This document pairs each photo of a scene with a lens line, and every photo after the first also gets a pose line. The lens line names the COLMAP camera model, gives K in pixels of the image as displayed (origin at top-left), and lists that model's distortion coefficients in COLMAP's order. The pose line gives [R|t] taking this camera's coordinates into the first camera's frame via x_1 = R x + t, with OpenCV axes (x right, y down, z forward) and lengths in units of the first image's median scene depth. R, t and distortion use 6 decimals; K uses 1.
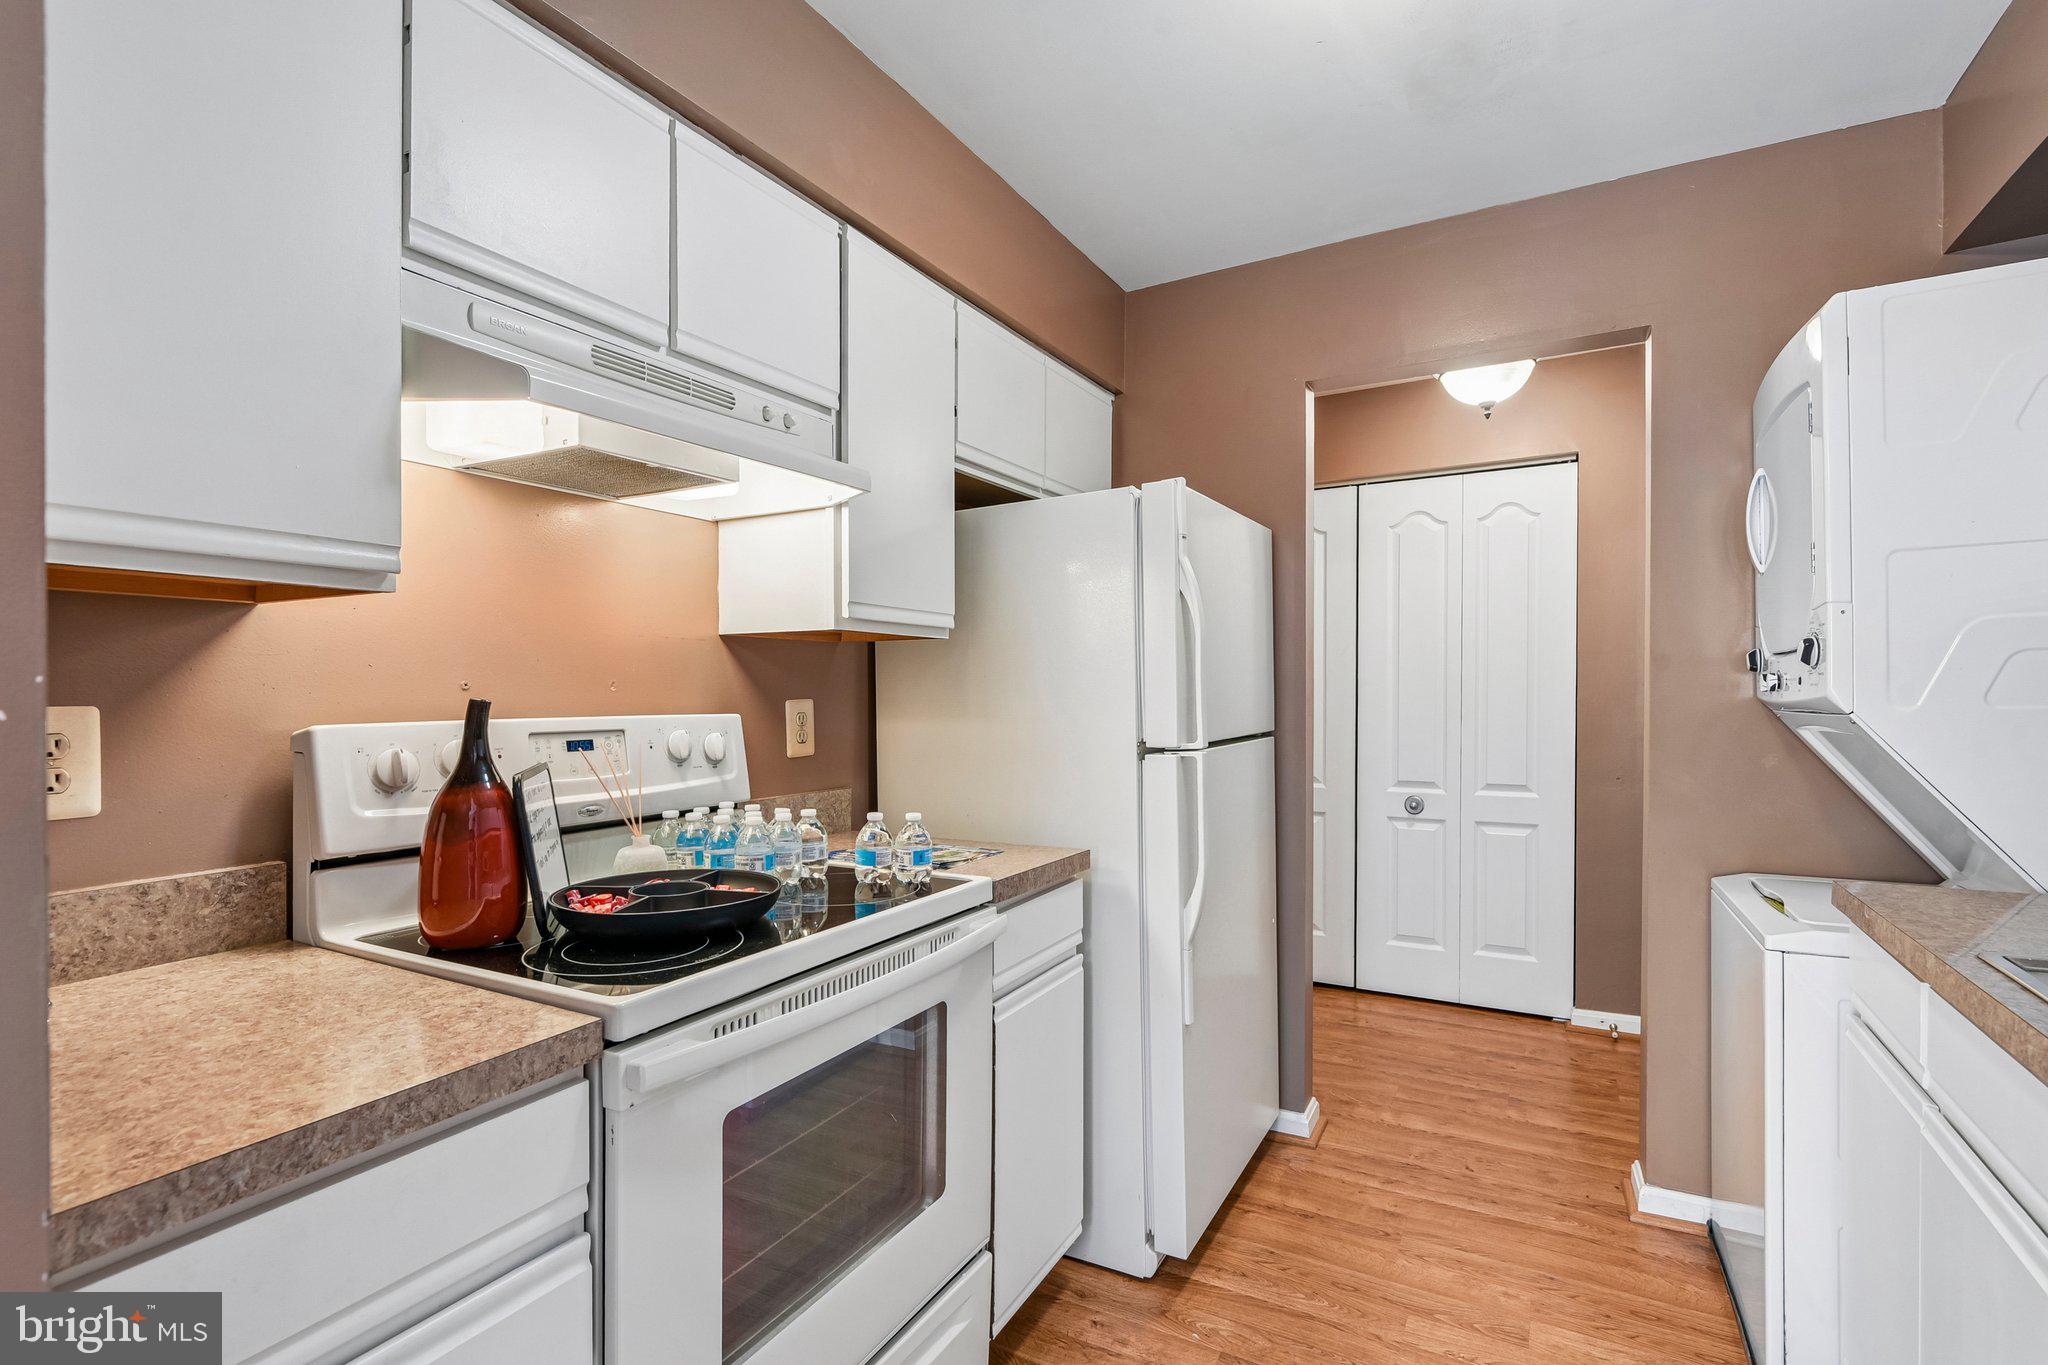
lens RADIAL K [[953.4, 0, 1039.8], [0, 953.4, 686.8], [0, 0, 1]] dist [0.005642, -0.000210]
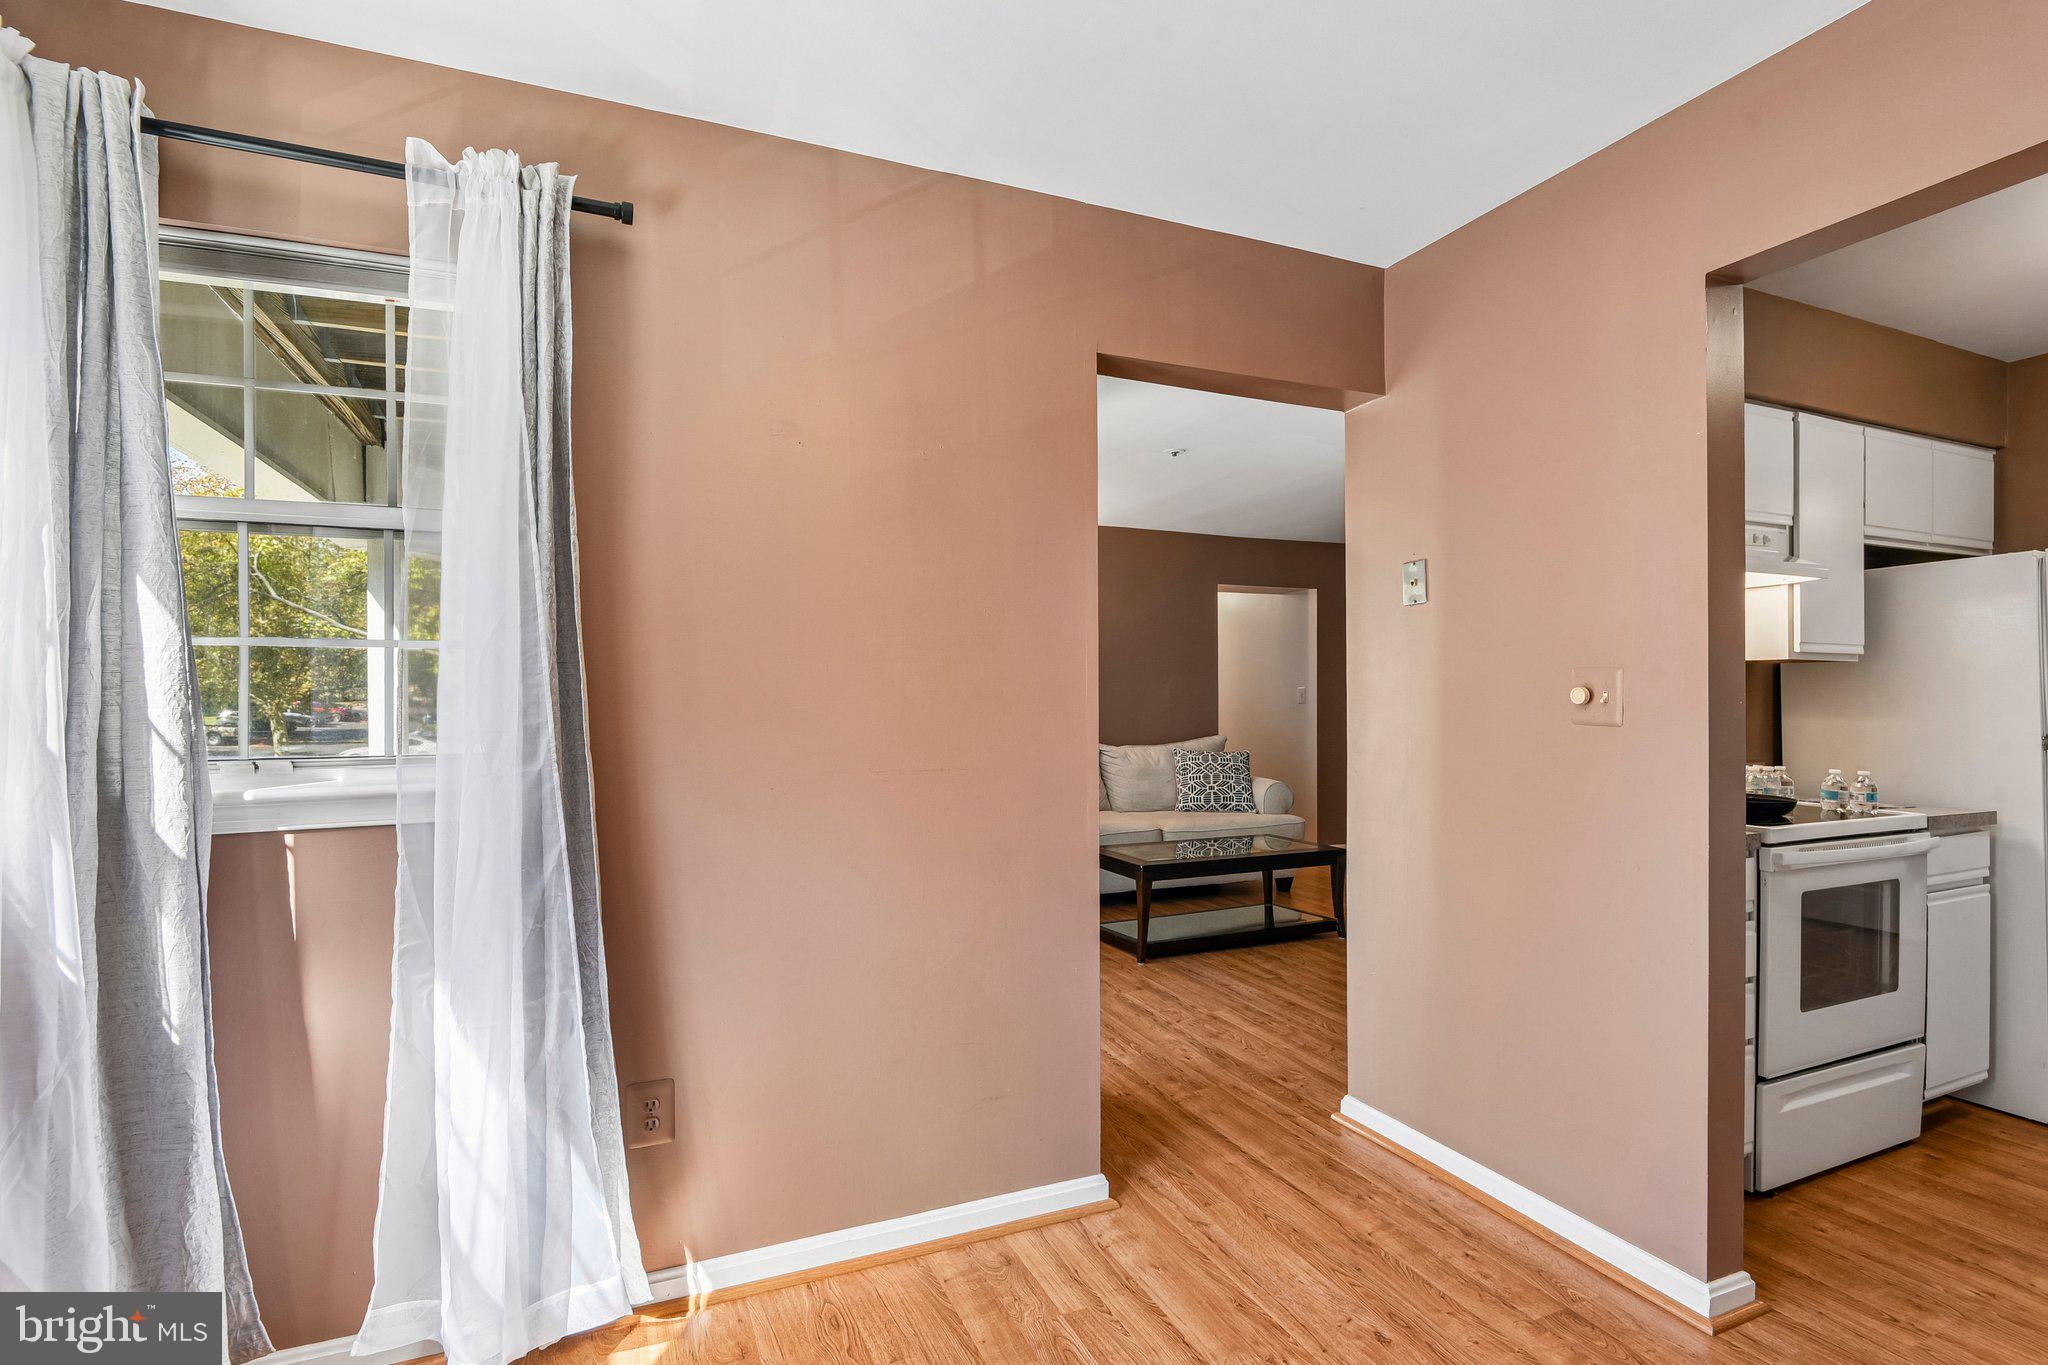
lens RADIAL K [[953.4, 0, 1021.3], [0, 953.4, 691.5], [0, 0, 1]] dist [0.005642, -0.000210]
pose [[0.799641, 0.008734, -0.600415, -0.279586], [-0.007948, 0.999961, 0.003961, 0.000102], [0.600426, 0.001605, 0.799678, -1.113578]]
